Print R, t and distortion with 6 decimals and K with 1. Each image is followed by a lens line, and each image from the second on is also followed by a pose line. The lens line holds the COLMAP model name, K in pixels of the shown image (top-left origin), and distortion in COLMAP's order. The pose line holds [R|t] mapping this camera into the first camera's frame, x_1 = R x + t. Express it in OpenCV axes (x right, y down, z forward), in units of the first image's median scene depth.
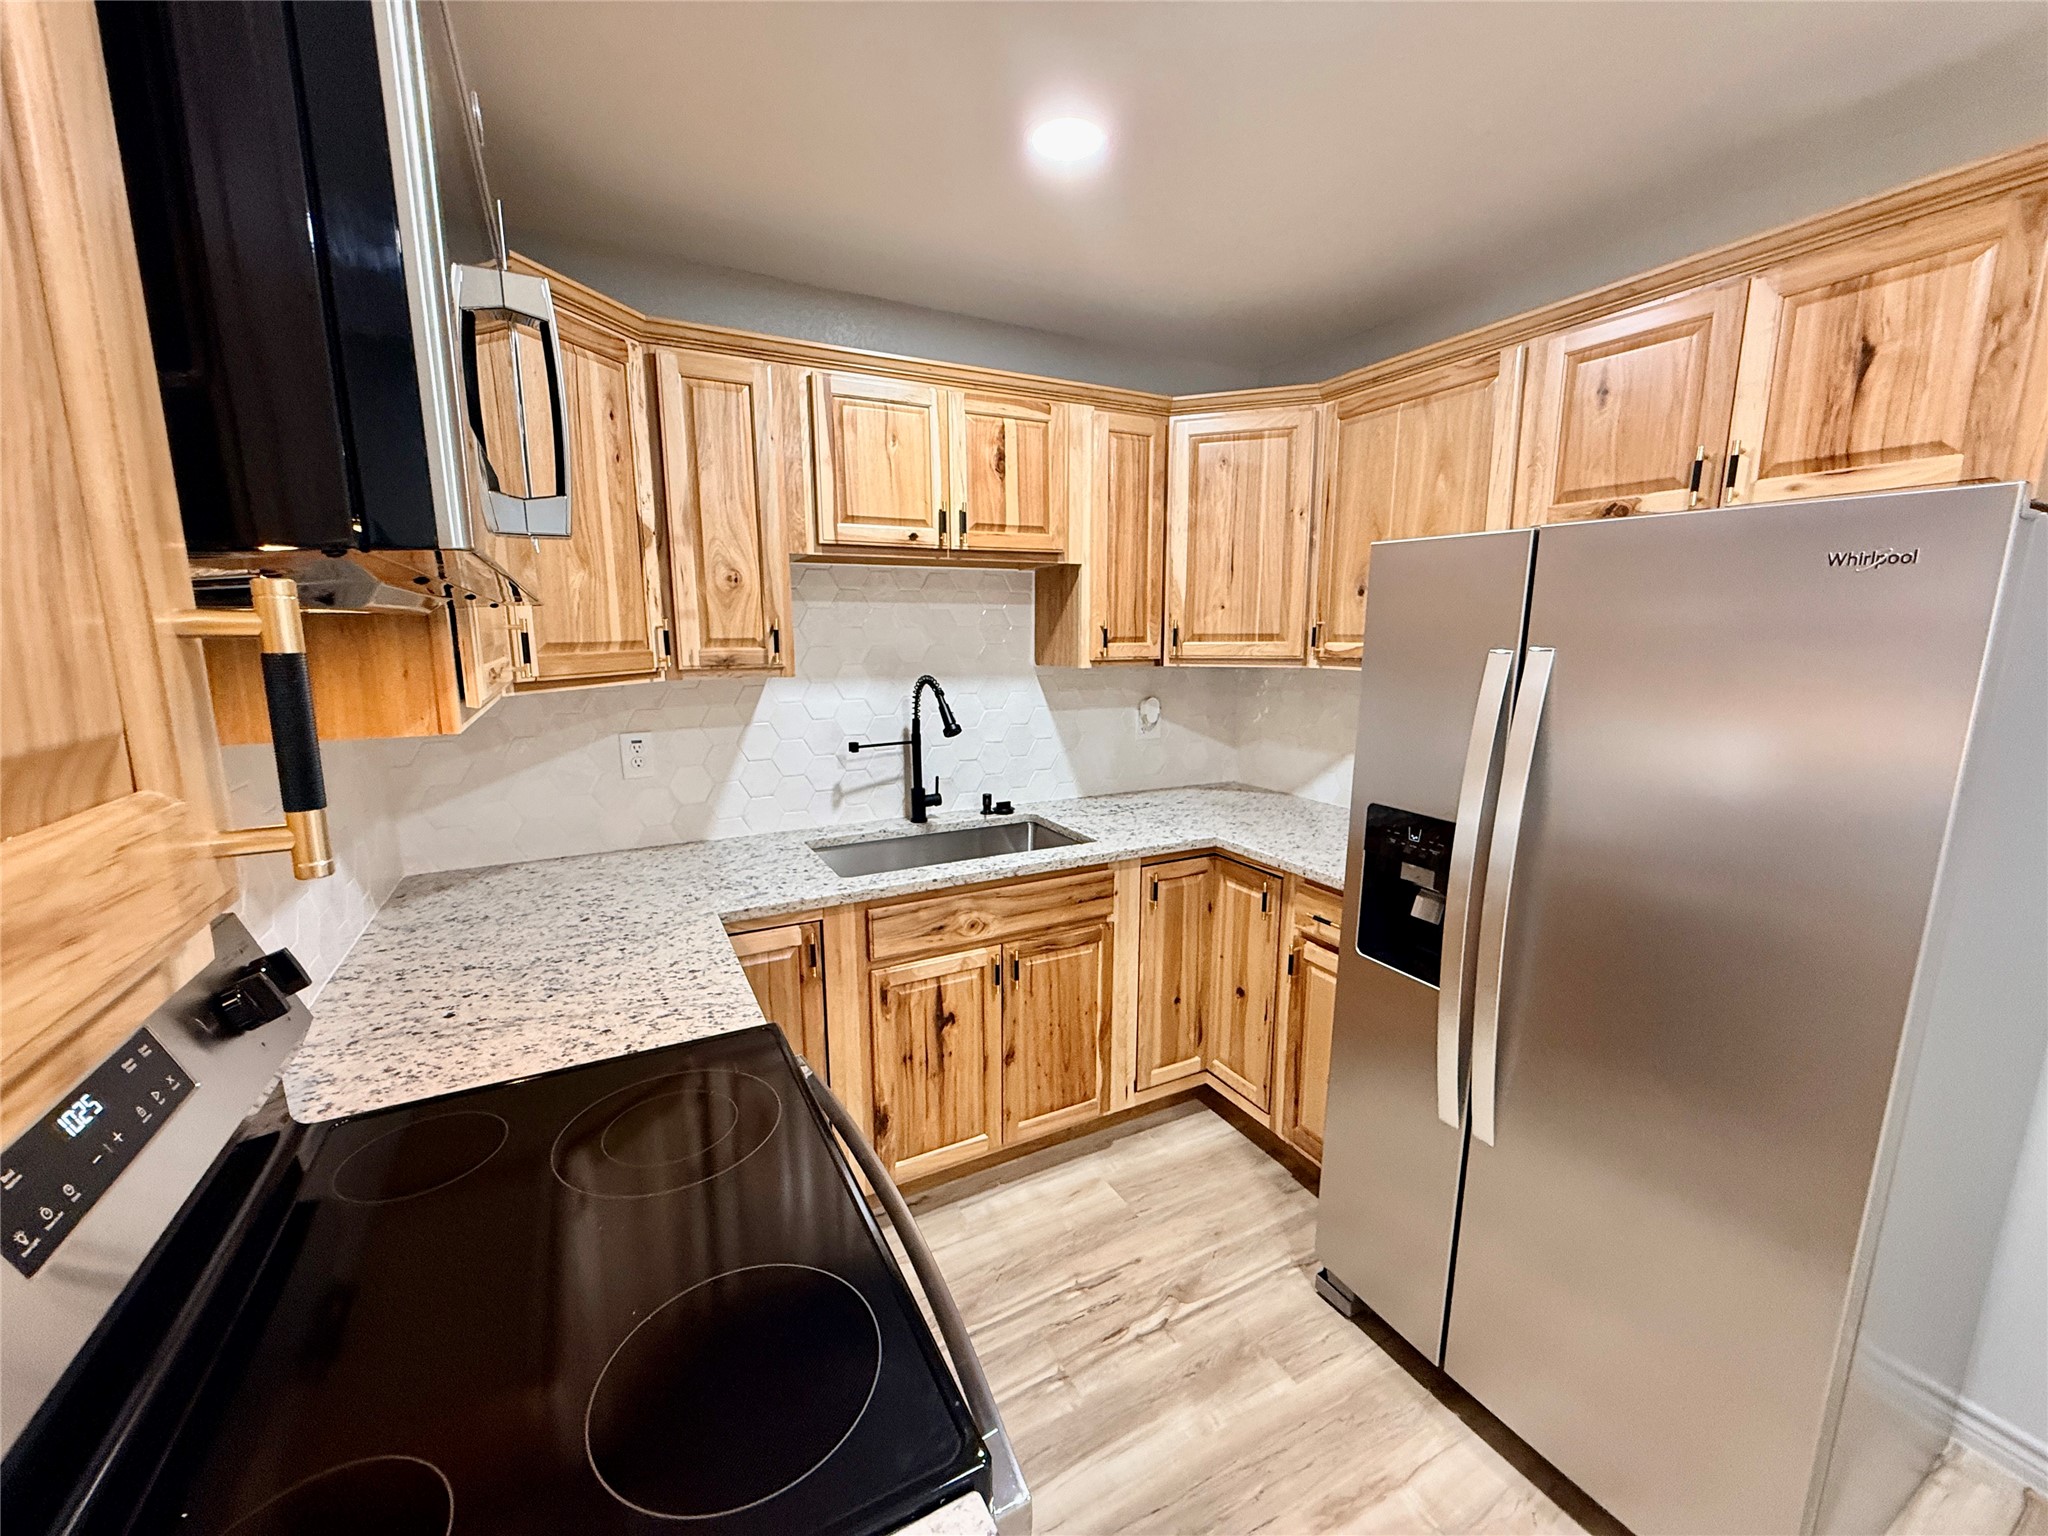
lens RADIAL K [[814.9, 0, 1022.0], [0, 814.9, 770.0], [0, 0, 1]] dist [0.000104, -0.000063]
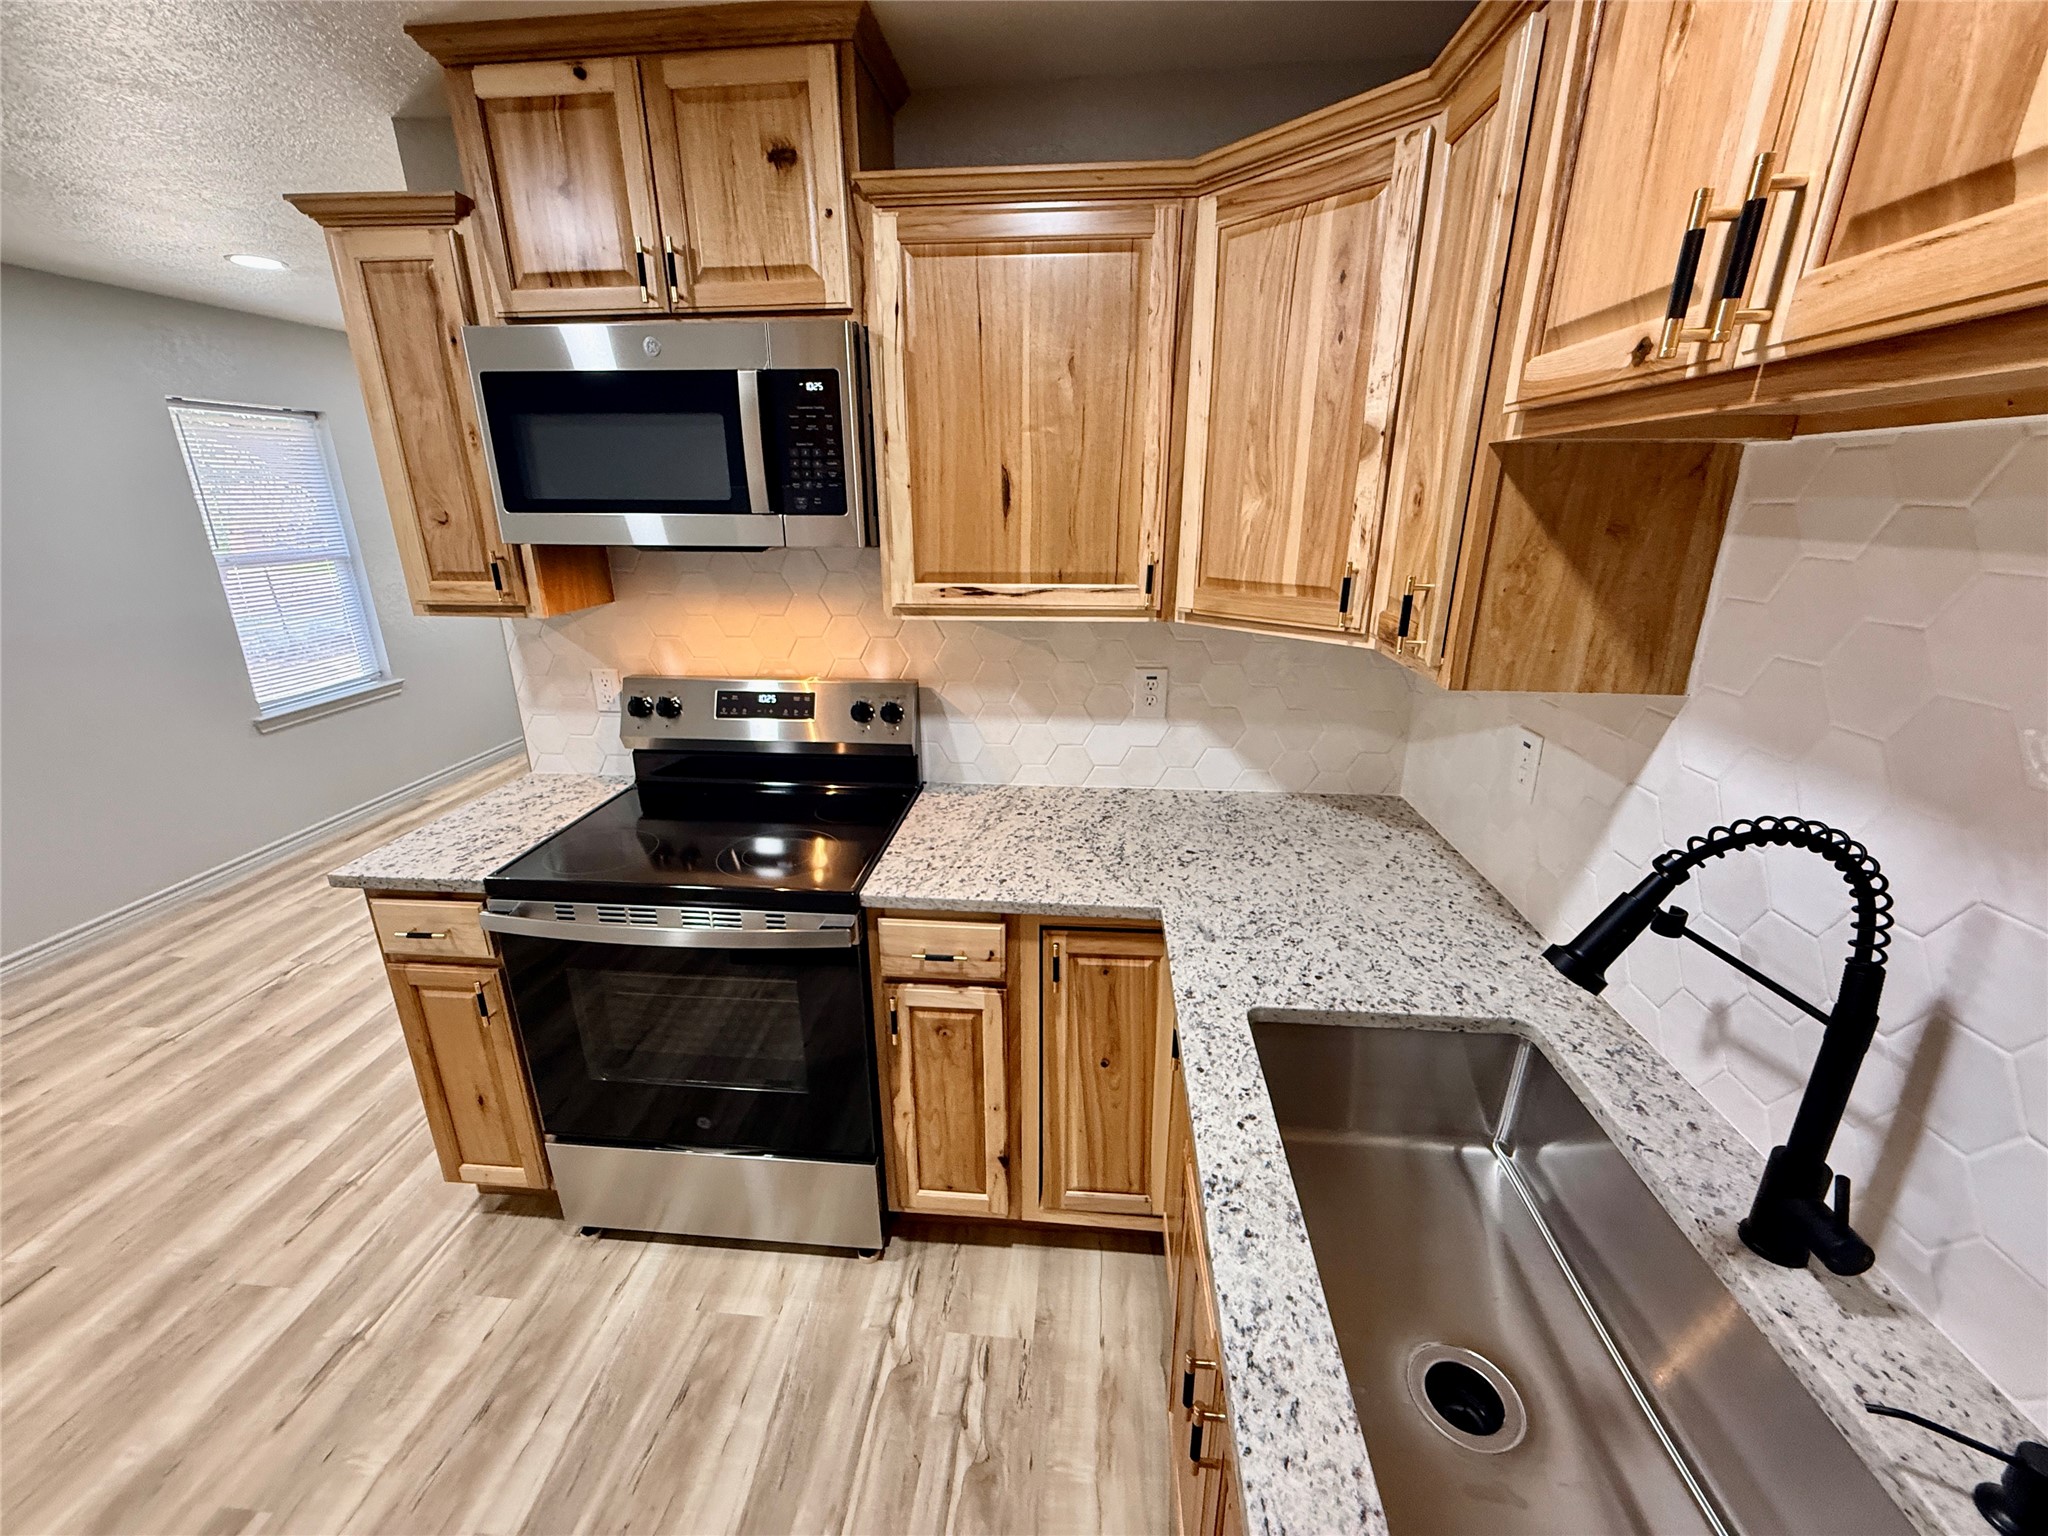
lens RADIAL K [[814.9, 0, 1022.0], [0, 814.9, 770.0], [0, 0, 1]] dist [0.000104, -0.000063]
pose [[-0.545446, 0.272808, -0.792505, 0.291304], [-0.139697, 0.902728, 0.406899, -0.238066], [0.826422, 0.332652, -0.454279, 1.011190]]
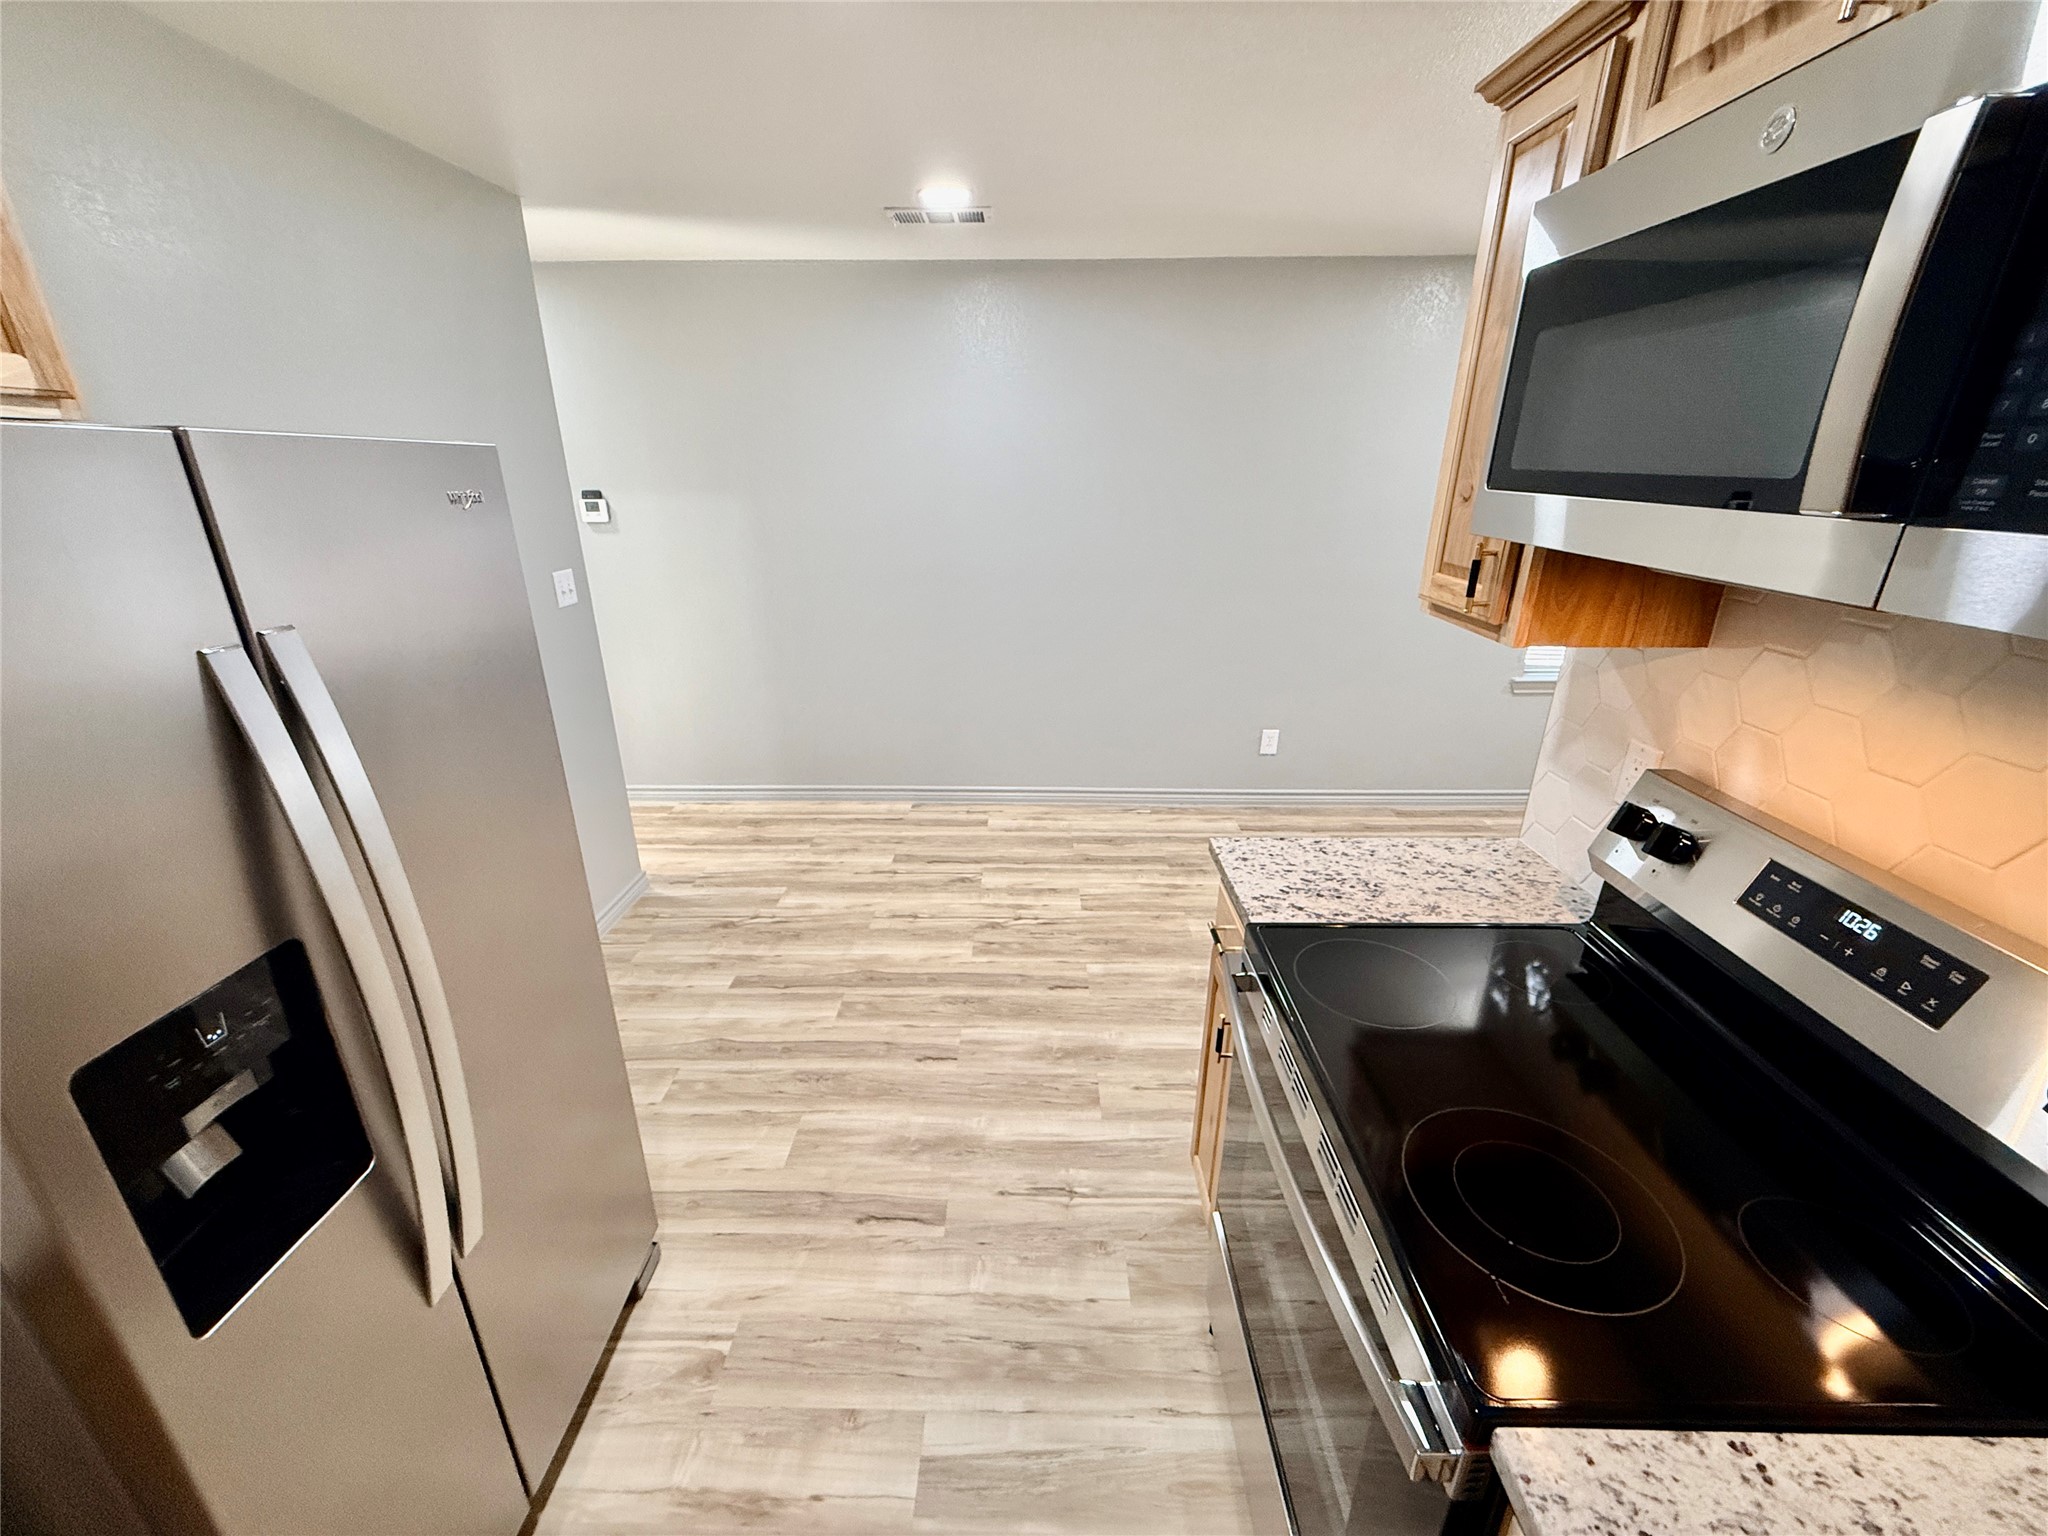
lens RADIAL K [[815.6, 0, 1023.1], [0, 815.6, 770.6], [0, 0, 1]] dist [-0.000587, 0.000006]
pose [[-0.878706, -0.168050, 0.446804, -0.123280], [0.083316, 0.867629, 0.490182, -0.200050], [-0.470036, 0.467952, -0.748390, 0.789983]]
